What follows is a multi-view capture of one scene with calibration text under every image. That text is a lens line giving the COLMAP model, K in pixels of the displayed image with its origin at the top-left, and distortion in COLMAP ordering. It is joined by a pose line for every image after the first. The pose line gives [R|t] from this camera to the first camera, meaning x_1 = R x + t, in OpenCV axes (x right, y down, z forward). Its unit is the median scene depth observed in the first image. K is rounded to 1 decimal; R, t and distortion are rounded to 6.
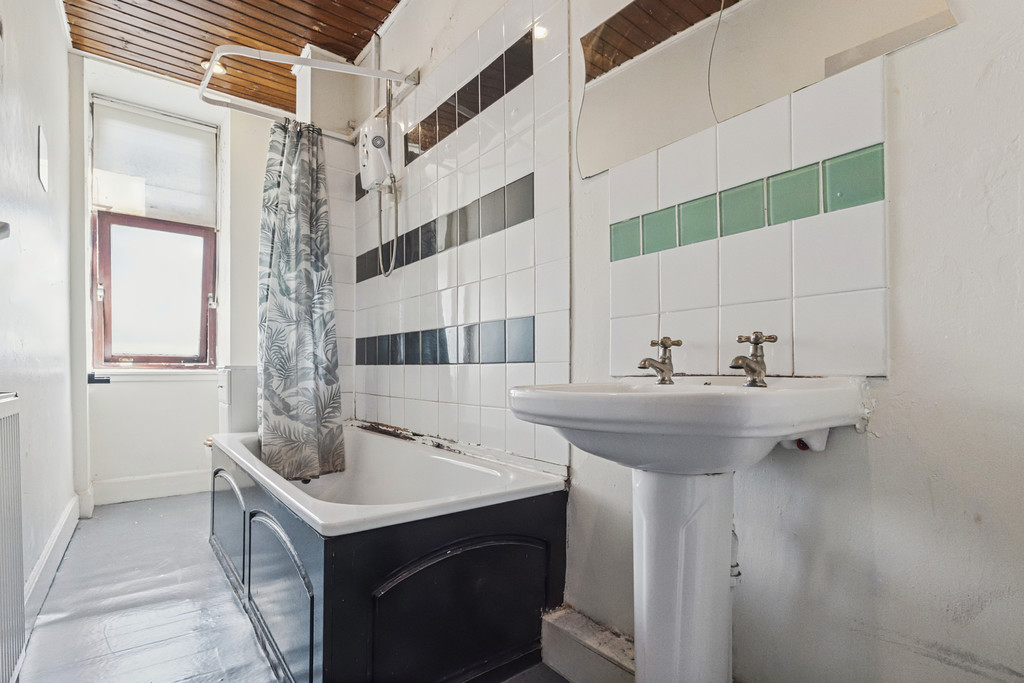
lens RADIAL K [[498.0, 0, 512.9], [0, 498.0, 369.5], [0, 0, 1]] dist [-0.000235, 0.000030]
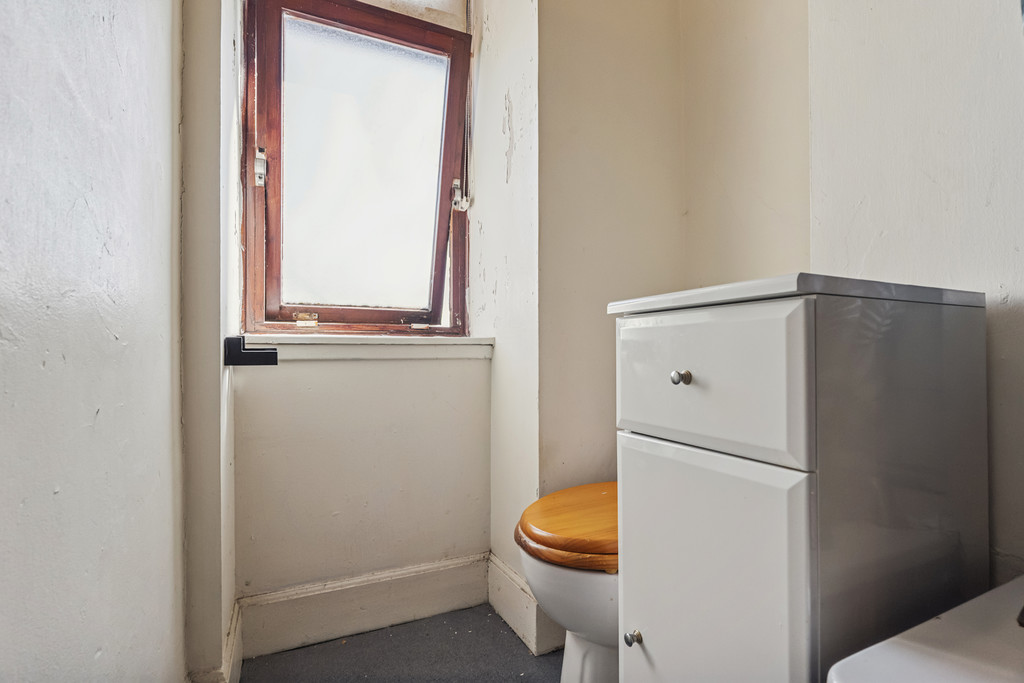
lens RADIAL K [[479.6, 0, 512.0], [0, 479.6, 341.5], [0, 0, 1]] dist [-0.001440, 0.000167]
pose [[0.977543, -0.006408, -0.210636, -0.507902], [0.002034, 0.999778, -0.020973, 0.016338], [0.210724, 0.020073, 0.977339, 0.618590]]
